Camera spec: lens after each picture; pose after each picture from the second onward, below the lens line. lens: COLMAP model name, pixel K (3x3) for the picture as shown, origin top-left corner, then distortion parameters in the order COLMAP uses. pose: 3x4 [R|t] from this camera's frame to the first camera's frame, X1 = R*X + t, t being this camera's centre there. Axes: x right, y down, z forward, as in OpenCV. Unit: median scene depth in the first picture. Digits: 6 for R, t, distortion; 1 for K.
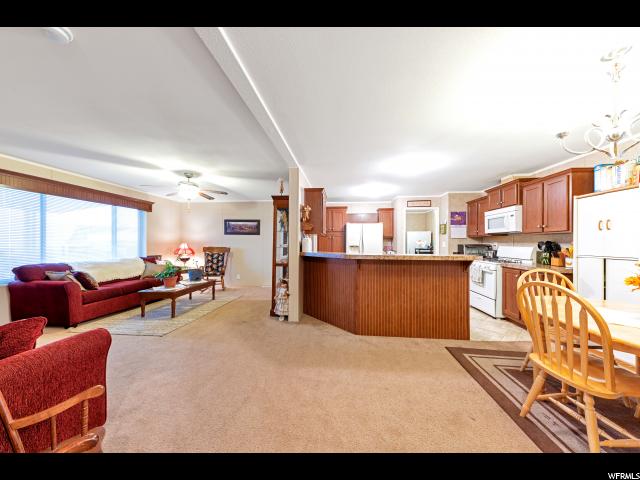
lens RADIAL K [[221.0, 0, 325.9], [0, 221.0, 240.9], [0, 0, 1]] dist [0.002225, -0.000622]
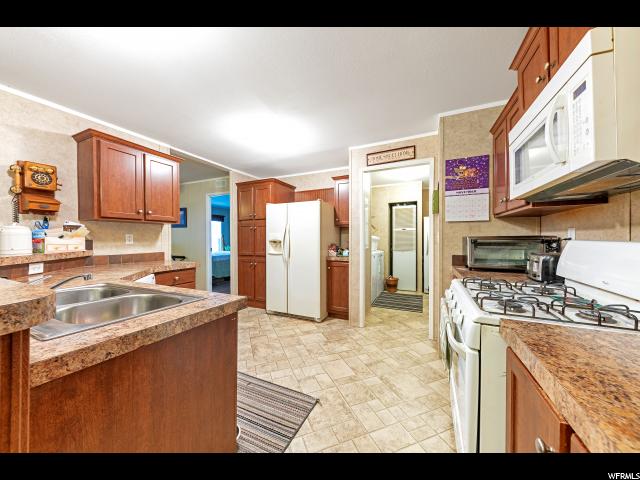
lens RADIAL K [[221.0, 0, 319.2], [0, 221.0, 239.3], [0, 0, 1]] dist [0.002225, -0.000622]
pose [[0.931899, -0.006221, -0.362664, 0.734535], [0.011968, 0.999836, 0.013601, 0.018470], [0.362519, -0.017016, 0.931821, 0.764727]]
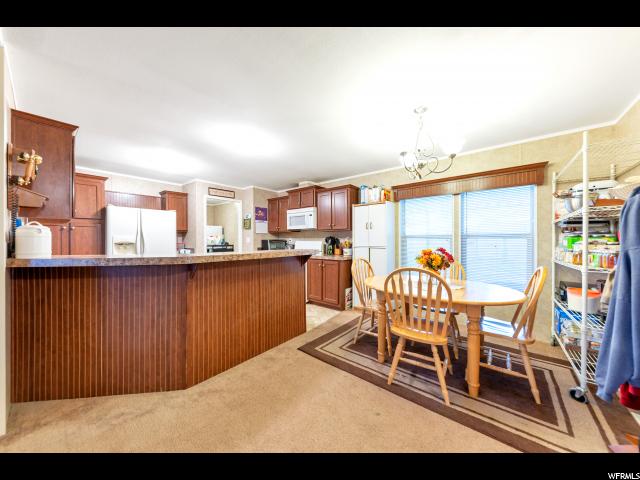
lens RADIAL K [[221.0, 0, 323.4], [0, 221.0, 241.2], [0, 0, 1]] dist [0.002225, -0.000622]
pose [[0.559062, -0.011147, 0.829051, -0.125245], [-0.003425, 0.999870, 0.015753, 0.008473], [-0.829119, -0.011646, 0.558951, 0.294671]]
